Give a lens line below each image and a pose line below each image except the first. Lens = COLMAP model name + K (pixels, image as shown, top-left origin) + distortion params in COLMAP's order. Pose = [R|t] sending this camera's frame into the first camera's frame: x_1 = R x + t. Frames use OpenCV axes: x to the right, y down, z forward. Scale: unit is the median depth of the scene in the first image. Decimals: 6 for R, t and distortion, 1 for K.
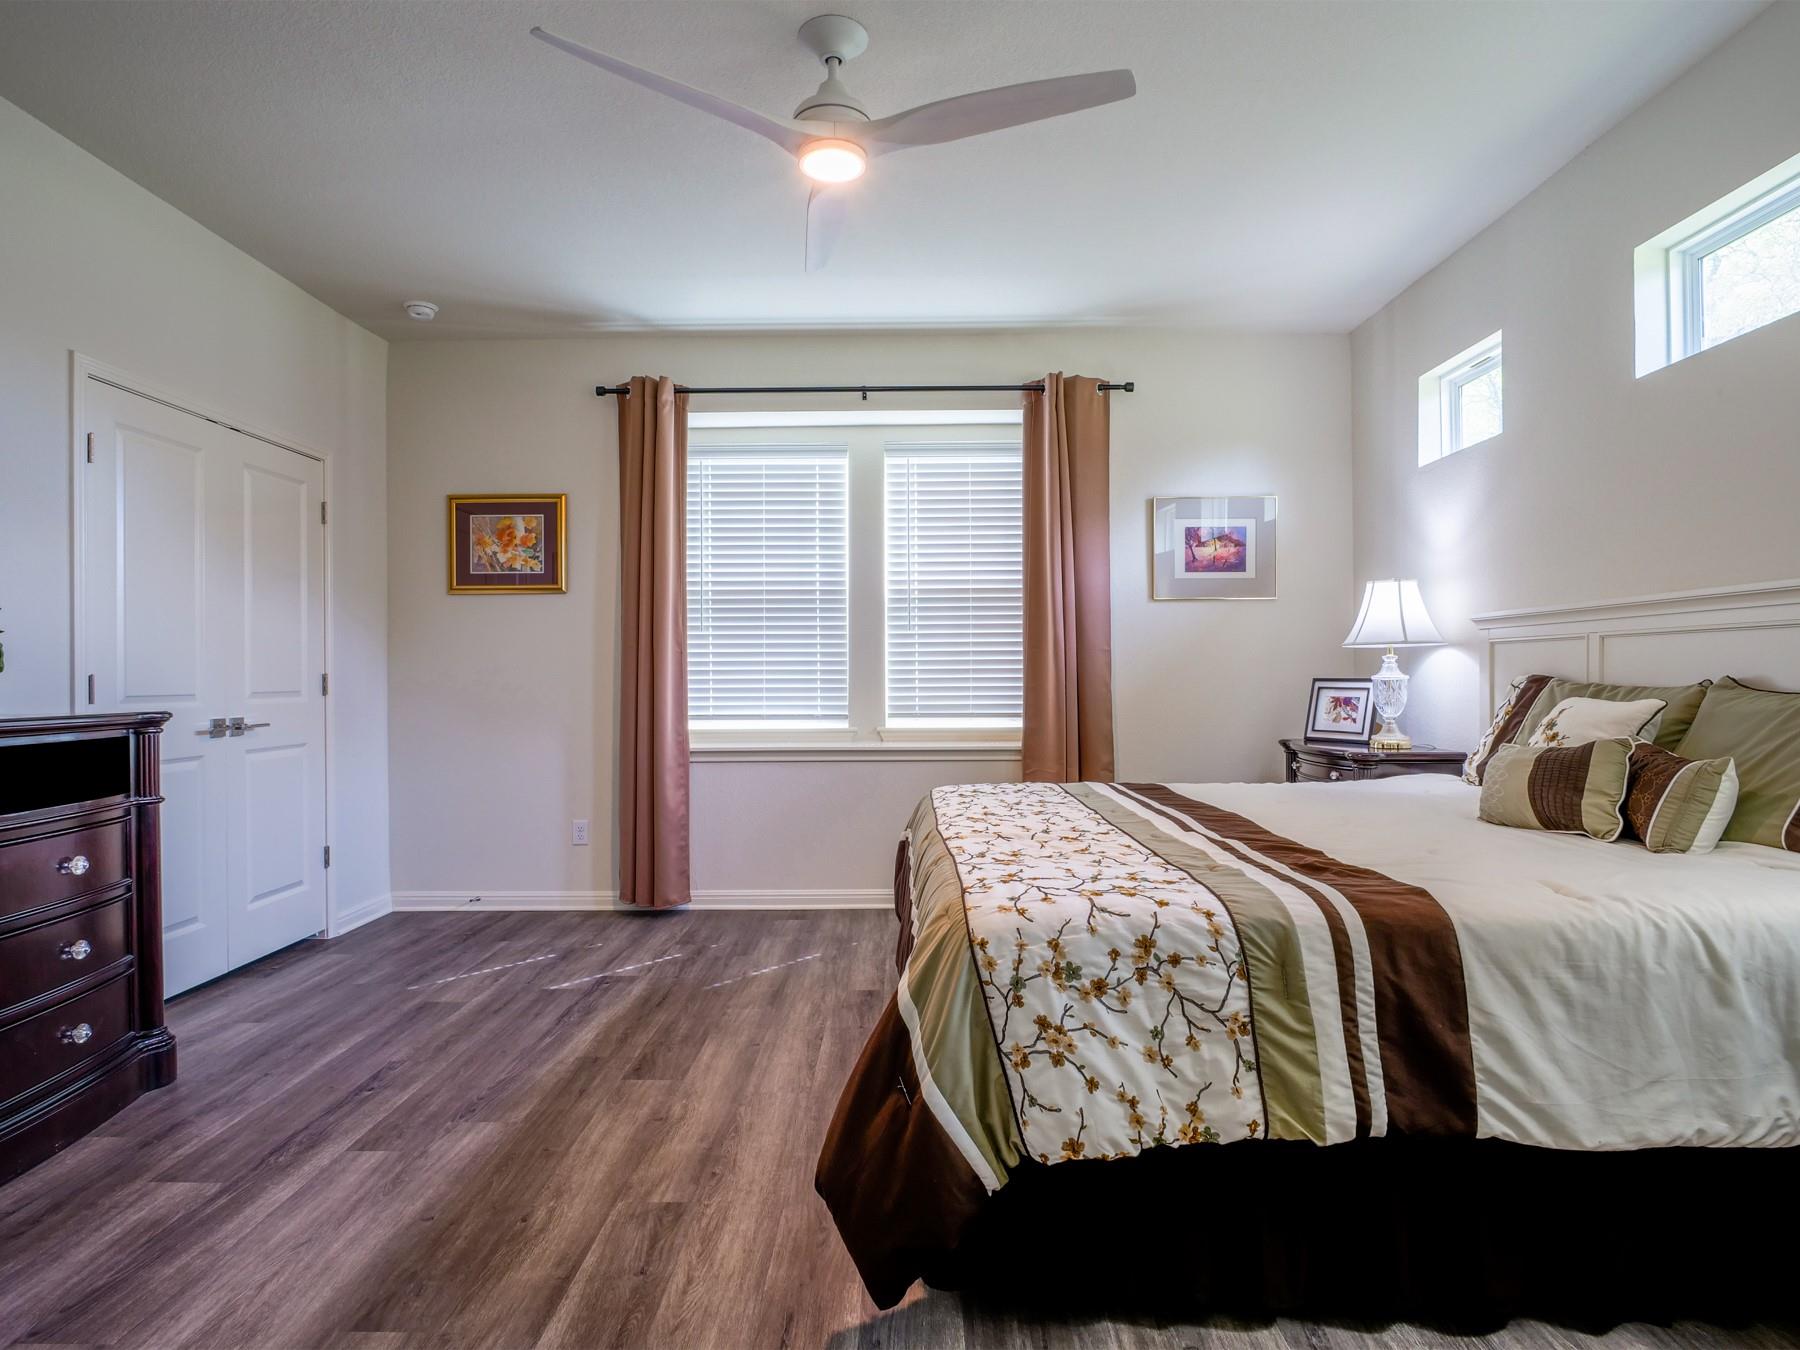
lens RADIAL K [[984.8, 0, 897.8], [0, 984.8, 674.9], [0, 0, 1]] dist [-0.014100, 0.002005]
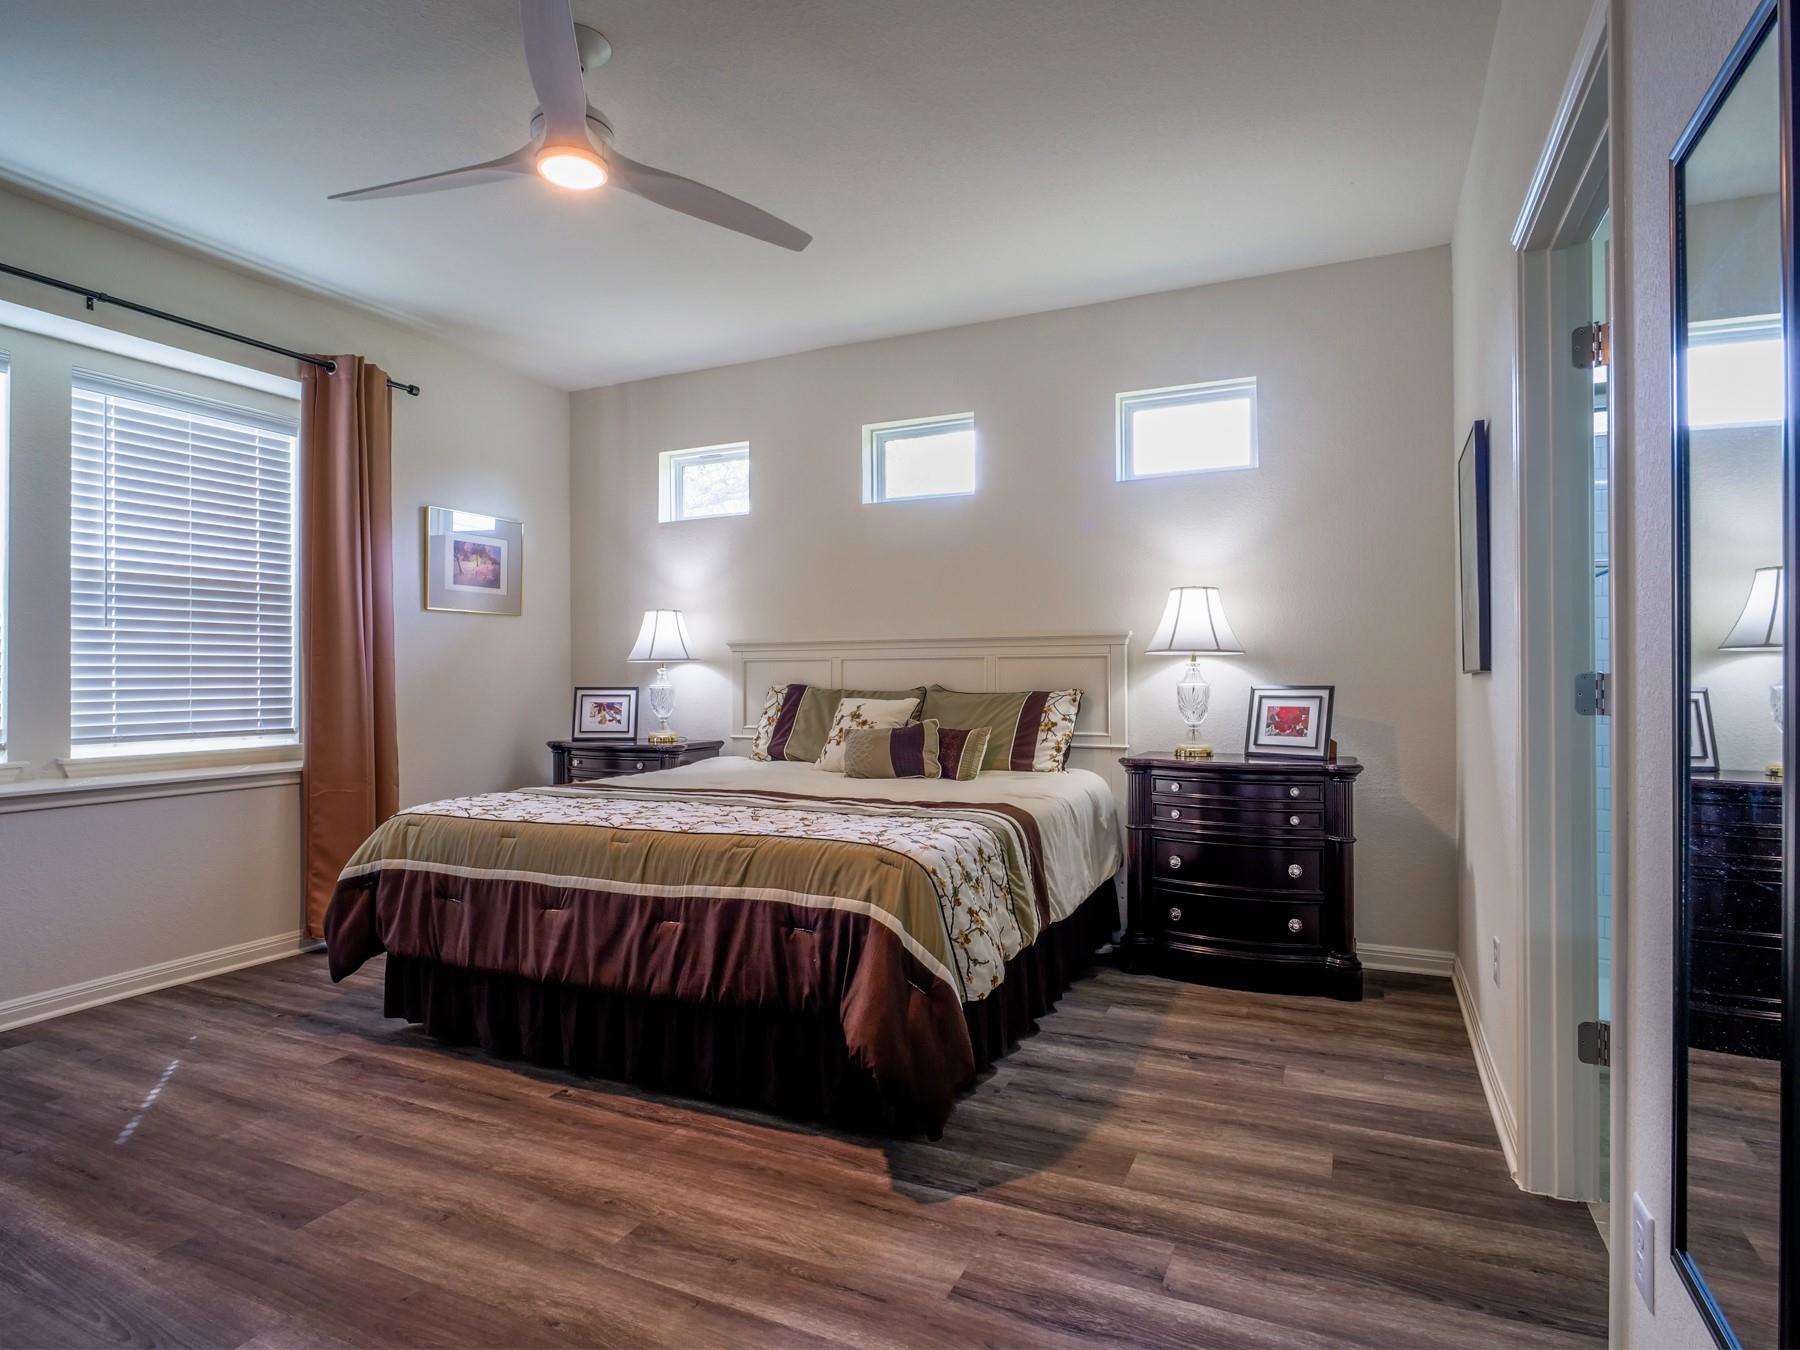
lens RADIAL K [[984.8, 0, 894.7], [0, 984.8, 677.0], [0, 0, 1]] dist [-0.014100, 0.002005]
pose [[0.413818, 0.003722, 0.910352, -0.523550], [0.001473, 0.999988, -0.004758, -0.002897], [-0.910359, 0.003310, 0.413807, 0.187186]]
